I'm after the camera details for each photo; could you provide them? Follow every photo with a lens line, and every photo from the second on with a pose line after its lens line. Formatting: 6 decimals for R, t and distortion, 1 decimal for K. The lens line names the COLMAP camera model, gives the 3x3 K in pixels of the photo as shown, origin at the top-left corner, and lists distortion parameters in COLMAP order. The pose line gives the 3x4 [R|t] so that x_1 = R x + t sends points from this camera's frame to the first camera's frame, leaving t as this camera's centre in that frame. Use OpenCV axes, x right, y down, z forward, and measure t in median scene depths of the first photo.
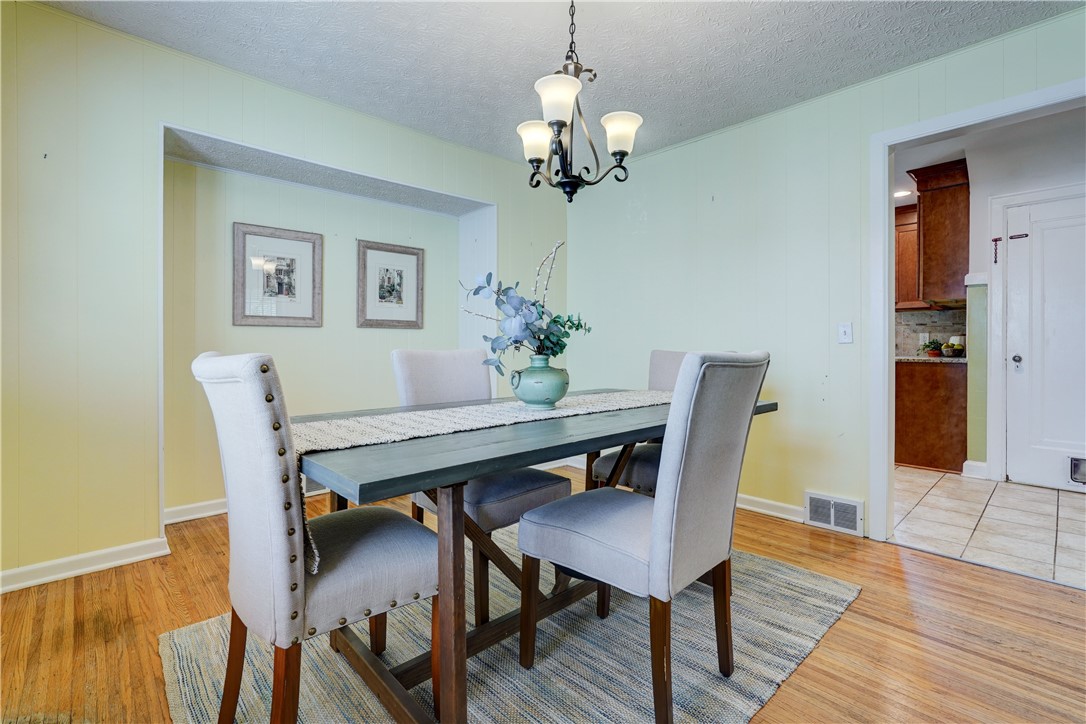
lens RADIAL K [[493.6, 0, 542.3], [0, 493.6, 351.7], [0, 0, 1]] dist [-0.010099, 0.004222]
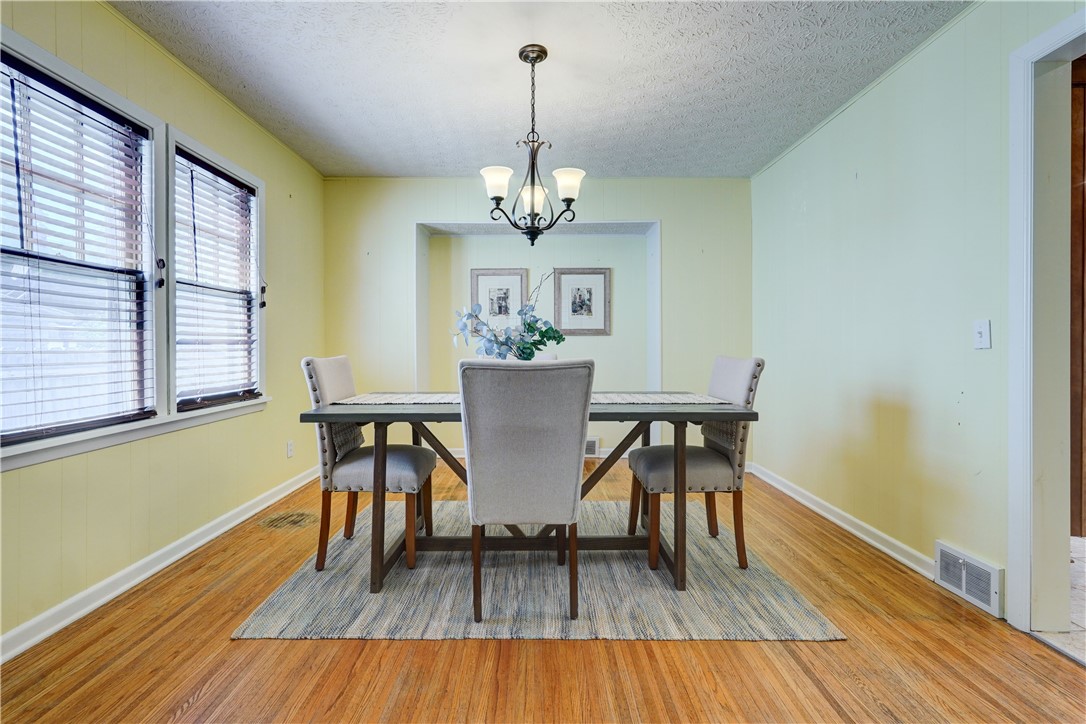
lens RADIAL K [[493.6, 0, 538.5], [0, 493.6, 357.9], [0, 0, 1]] dist [-0.010099, 0.004222]
pose [[0.735503, 0.013465, -0.677388, 0.592656], [-0.005570, 0.999889, 0.013827, -0.010403], [0.677499, -0.006396, 0.735496, 0.012264]]
